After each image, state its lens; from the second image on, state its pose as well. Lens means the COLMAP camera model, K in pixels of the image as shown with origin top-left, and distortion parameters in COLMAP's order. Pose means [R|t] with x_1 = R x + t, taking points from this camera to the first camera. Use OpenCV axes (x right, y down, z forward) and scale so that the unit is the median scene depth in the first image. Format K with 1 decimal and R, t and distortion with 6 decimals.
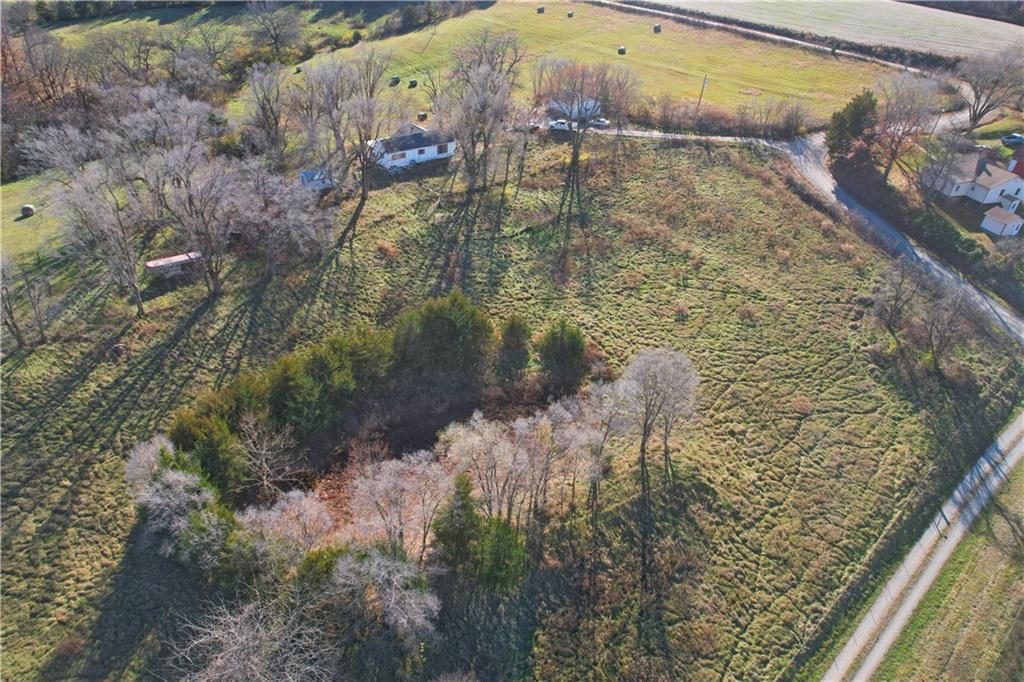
lens RADIAL K [[653.2, 0, 512.0], [0, 653.2, 341.0], [0, 0, 1]] dist [-0.067957, 0.064250]
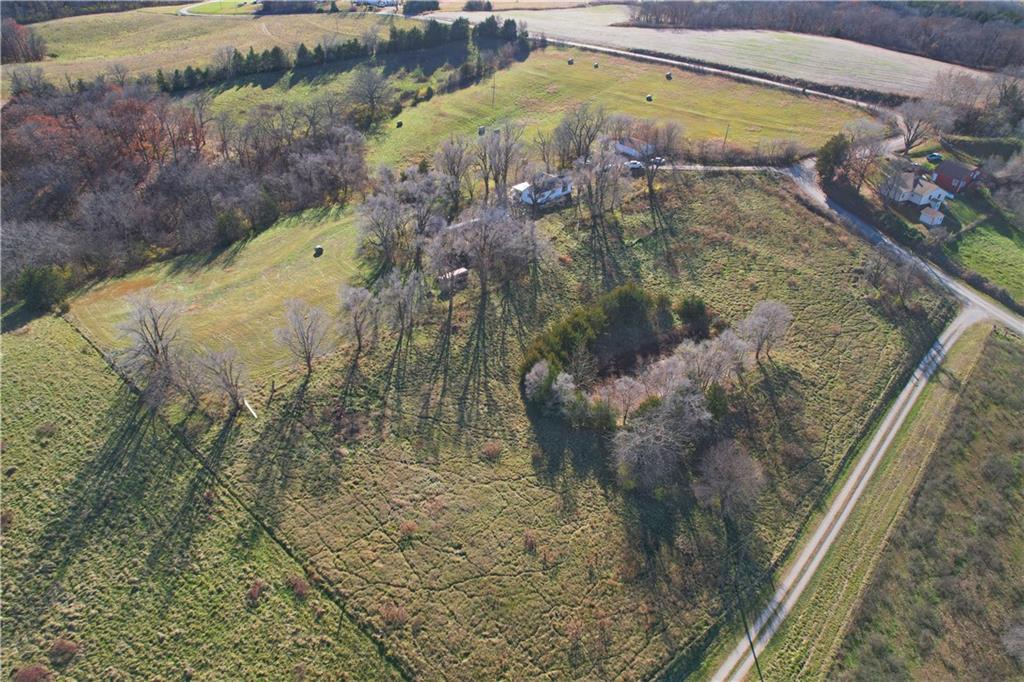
lens RADIAL K [[653.2, 0, 512.0], [0, 653.2, 341.0], [0, 0, 1]] dist [-0.067957, 0.064250]
pose [[0.995041, -0.077115, 0.062818, -0.392038], [0.077141, 0.997018, 0.002006, 0.039619], [-0.062786, 0.002850, 0.998023, -0.516468]]
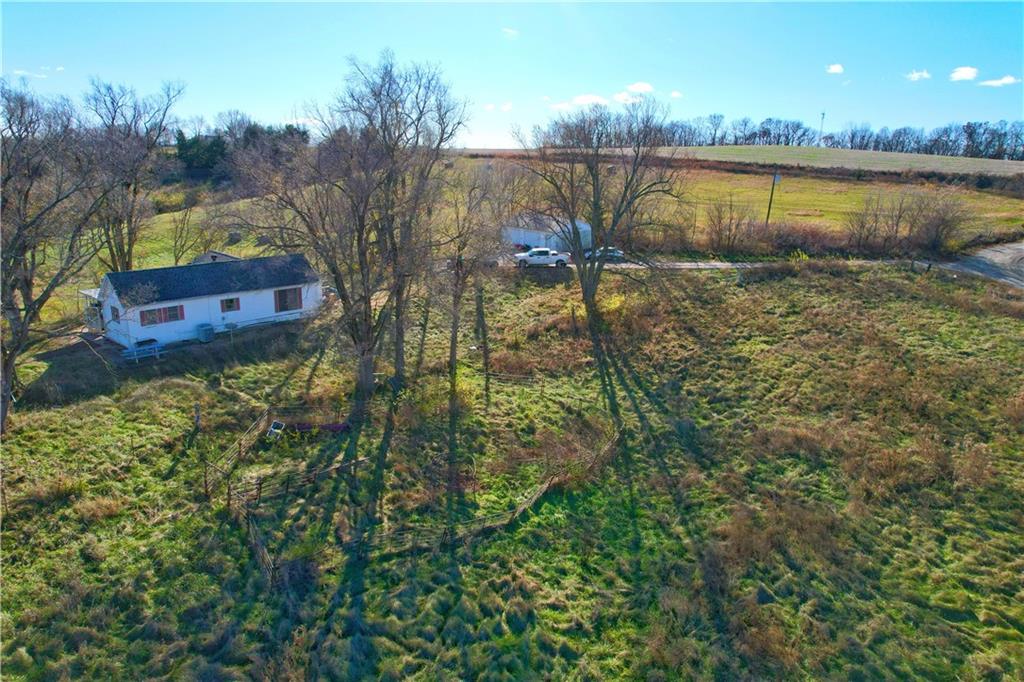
lens RADIAL K [[653.2, 0, 512.0], [0, 653.2, 341.0], [0, 0, 1]] dist [-0.067957, 0.064250]
pose [[0.984612, -0.062998, 0.163004, -0.041652], [0.111695, 0.944233, -0.309755, -0.145942], [-0.134399, 0.323195, 0.936740, 0.689206]]
